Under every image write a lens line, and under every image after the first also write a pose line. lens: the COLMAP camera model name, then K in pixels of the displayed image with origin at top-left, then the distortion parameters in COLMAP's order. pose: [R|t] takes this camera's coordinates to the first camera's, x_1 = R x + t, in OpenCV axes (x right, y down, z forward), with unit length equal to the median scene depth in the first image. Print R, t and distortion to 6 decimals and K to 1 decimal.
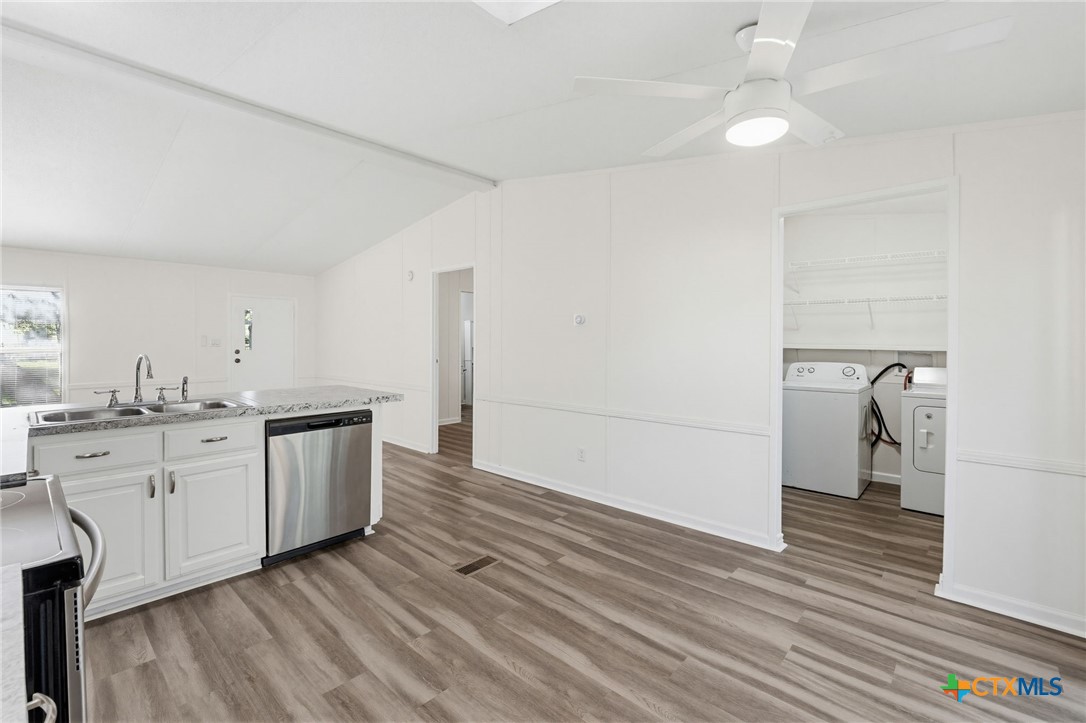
lens RADIAL K [[470.2, 0, 541.9], [0, 470.2, 345.7], [0, 0, 1]] dist [-0.013296, -0.000154]
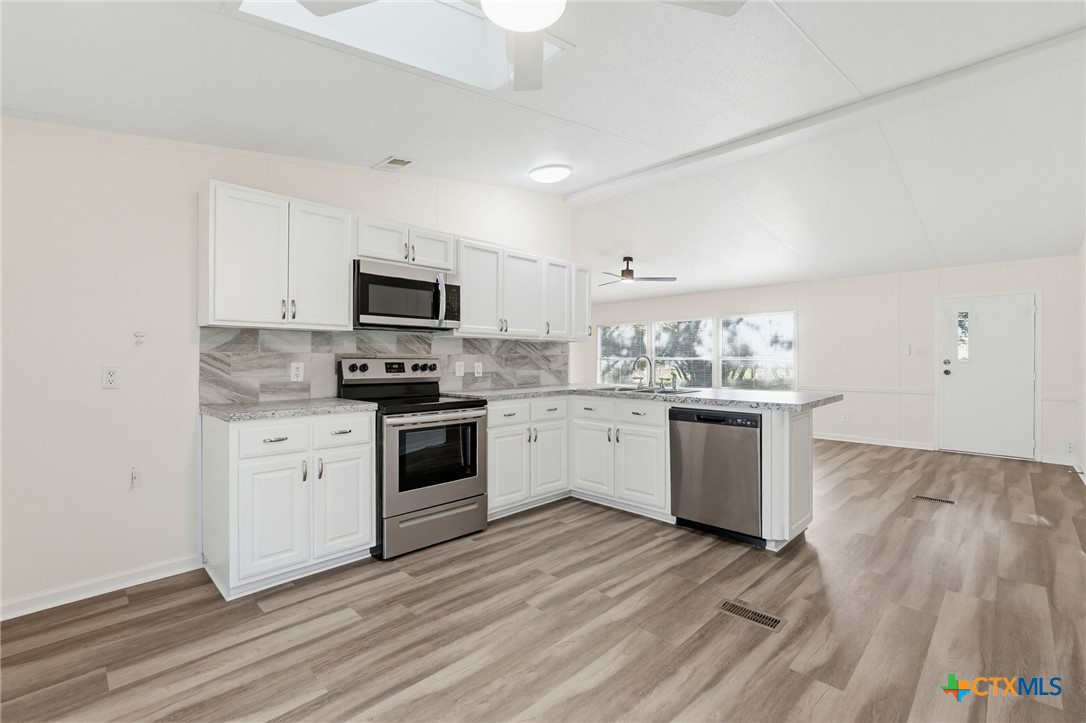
lens RADIAL K [[482.4, 0, 529.1], [0, 482.4, 361.1], [0, 0, 1]] dist [-0.001703, -0.000227]
pose [[-0.058157, 0.003381, -0.998302, 0.758684], [-0.006649, 0.999971, 0.003774, 0.033609], [0.998285, 0.006857, -0.058133, 0.710170]]
